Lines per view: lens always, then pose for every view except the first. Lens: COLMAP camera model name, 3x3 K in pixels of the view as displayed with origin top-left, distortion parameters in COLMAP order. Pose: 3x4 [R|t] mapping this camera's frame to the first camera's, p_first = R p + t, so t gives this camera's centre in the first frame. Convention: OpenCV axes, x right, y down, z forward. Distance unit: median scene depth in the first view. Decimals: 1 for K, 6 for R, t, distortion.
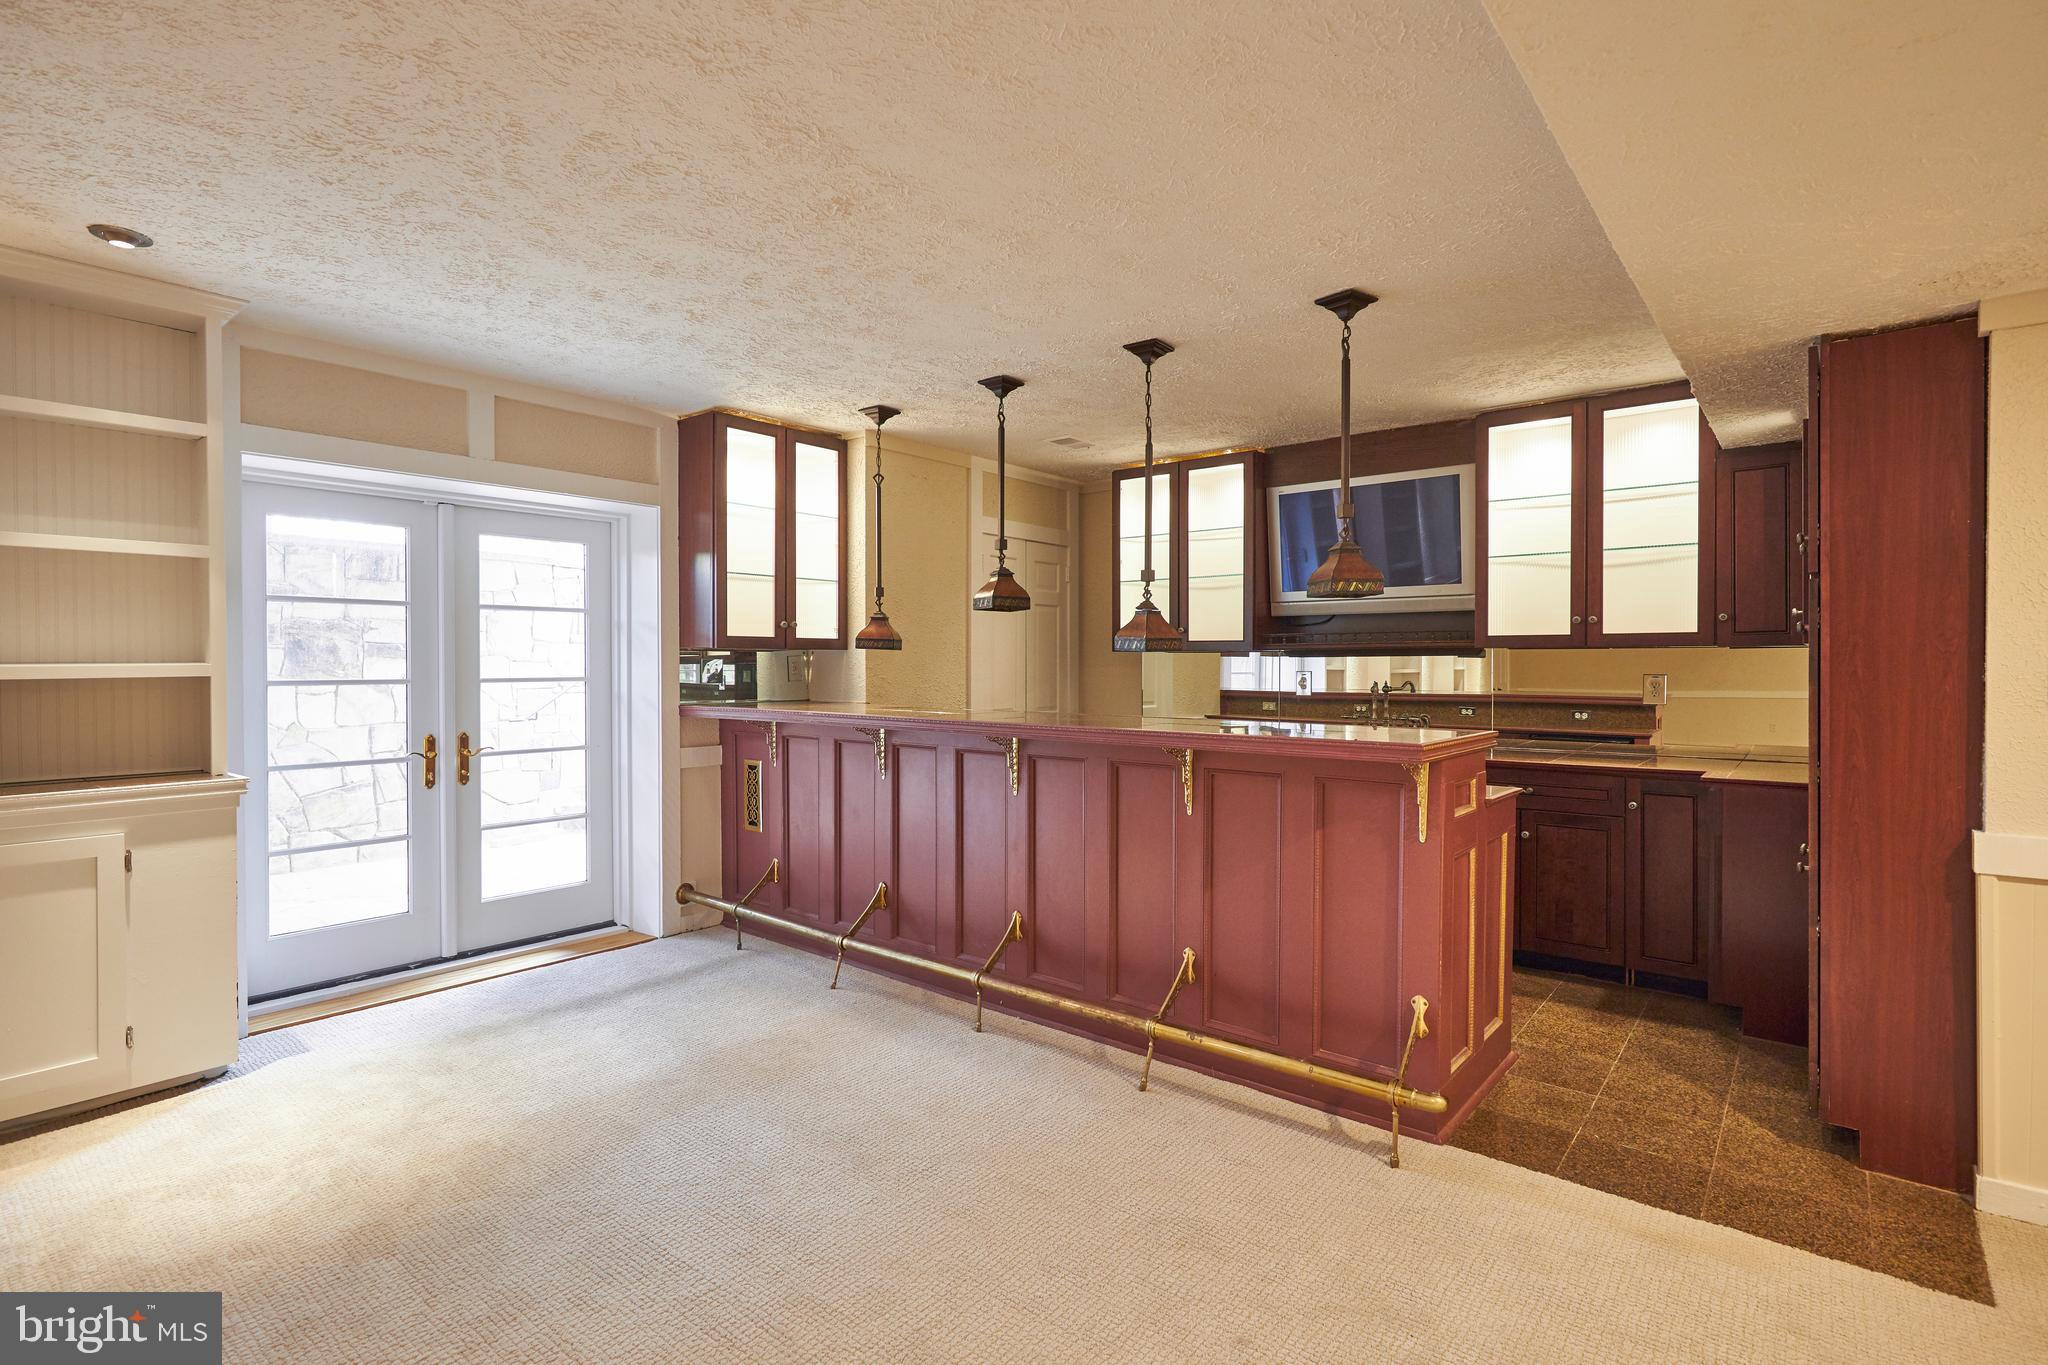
lens RADIAL K [[992.0, 0, 1020.4], [0, 992.0, 673.6], [0, 0, 1]] dist [-0.000295, 0.000031]
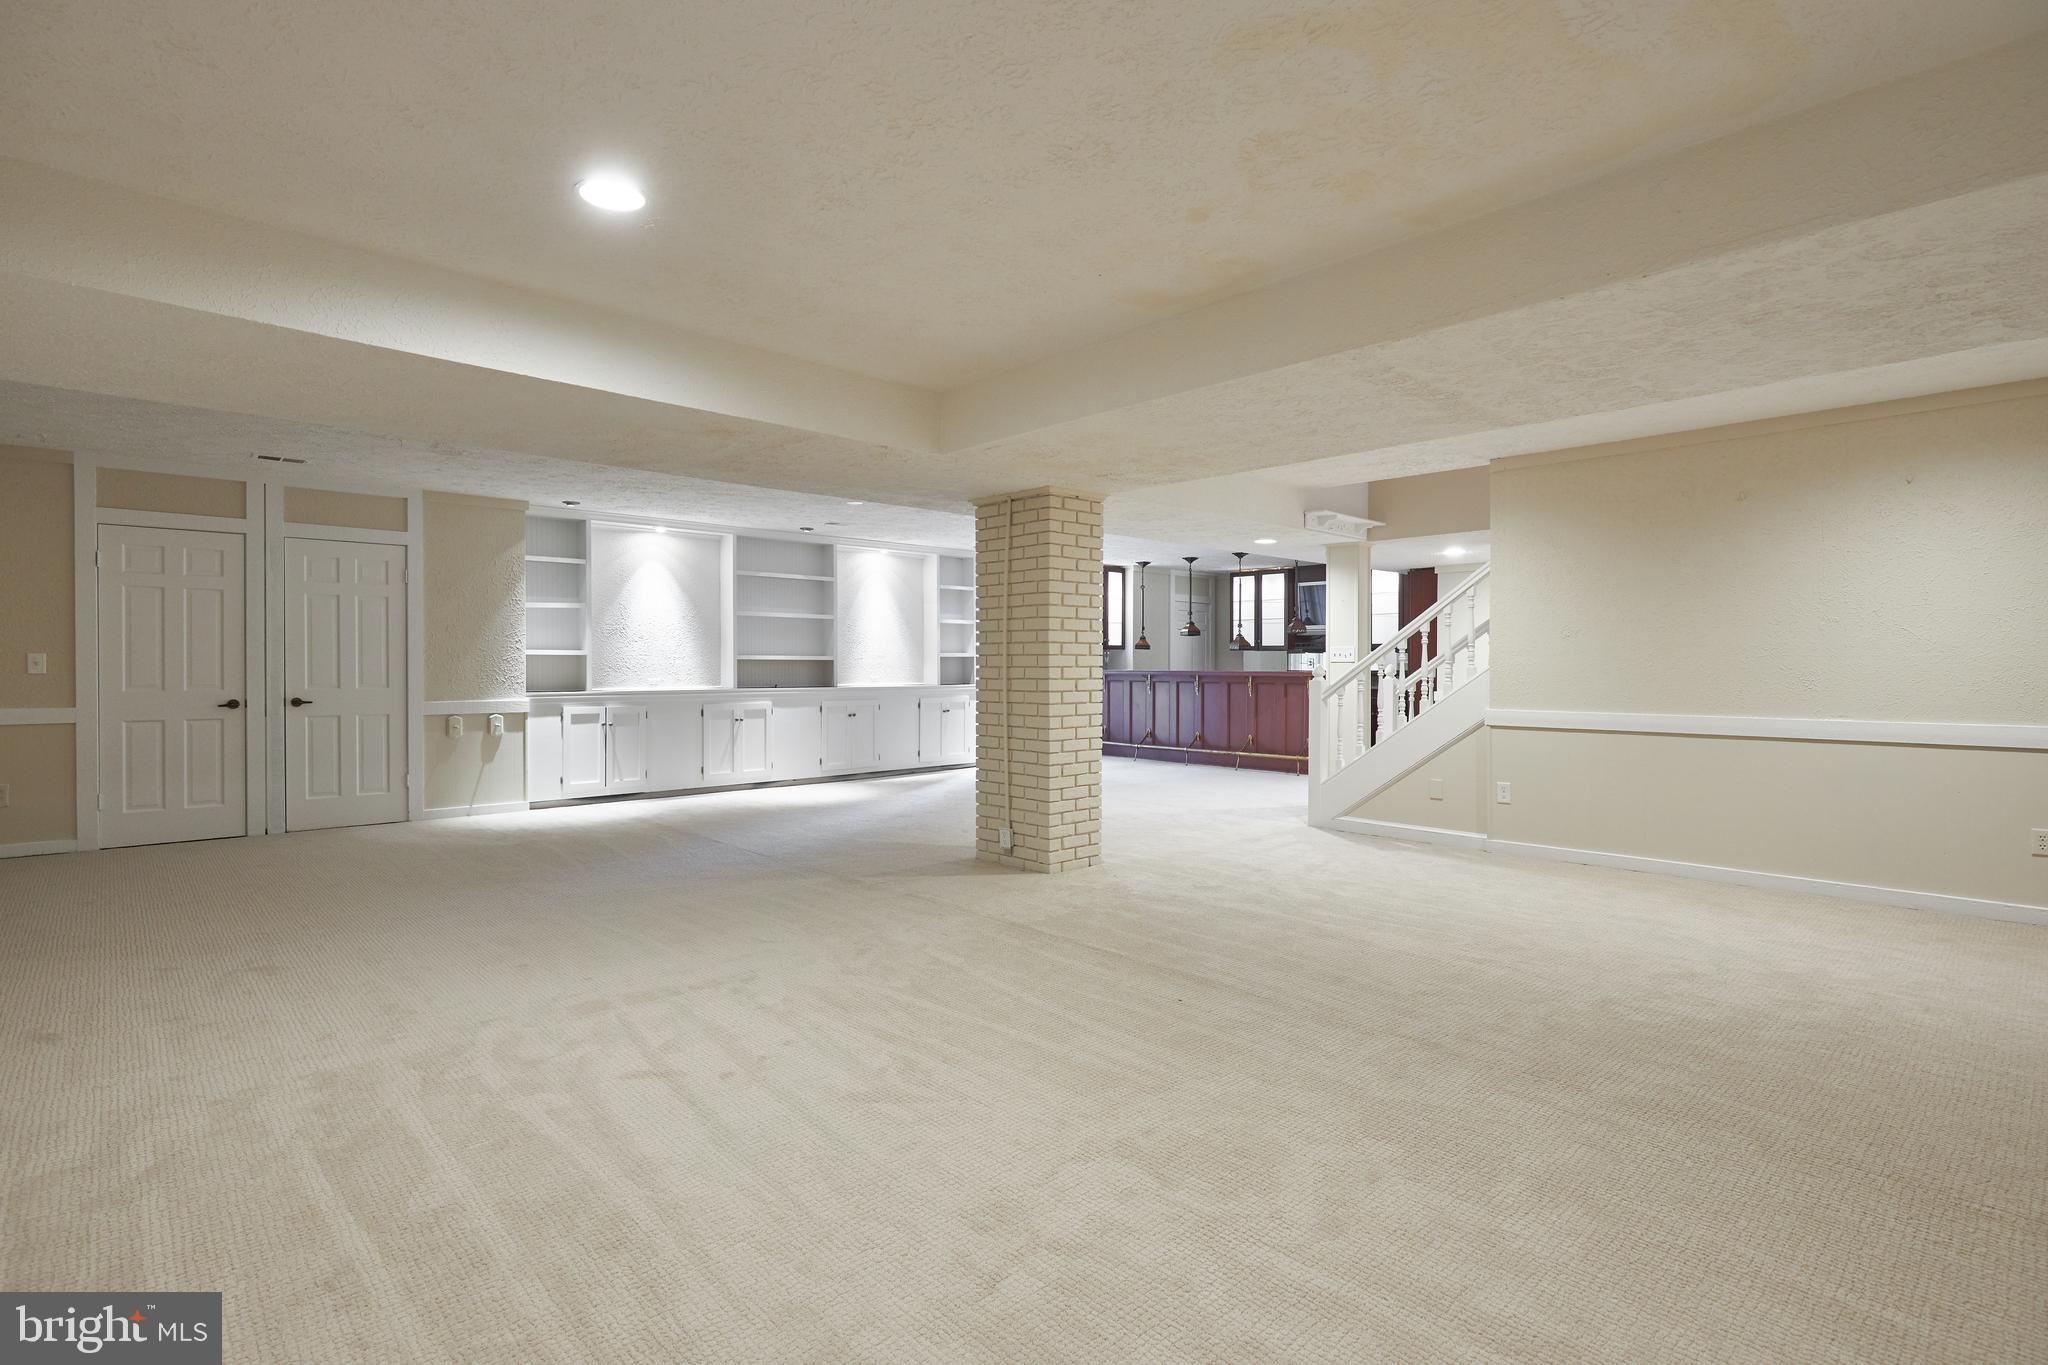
lens RADIAL K [[992.0, 0, 1031.2], [0, 992.0, 677.2], [0, 0, 1]] dist [-0.000295, 0.000031]
pose [[0.993331, -0.000177, -0.115300, -0.143074], [-0.000045, 0.999998, -0.001921, 0.062378], [0.115300, 0.001914, 0.993329, -1.900197]]
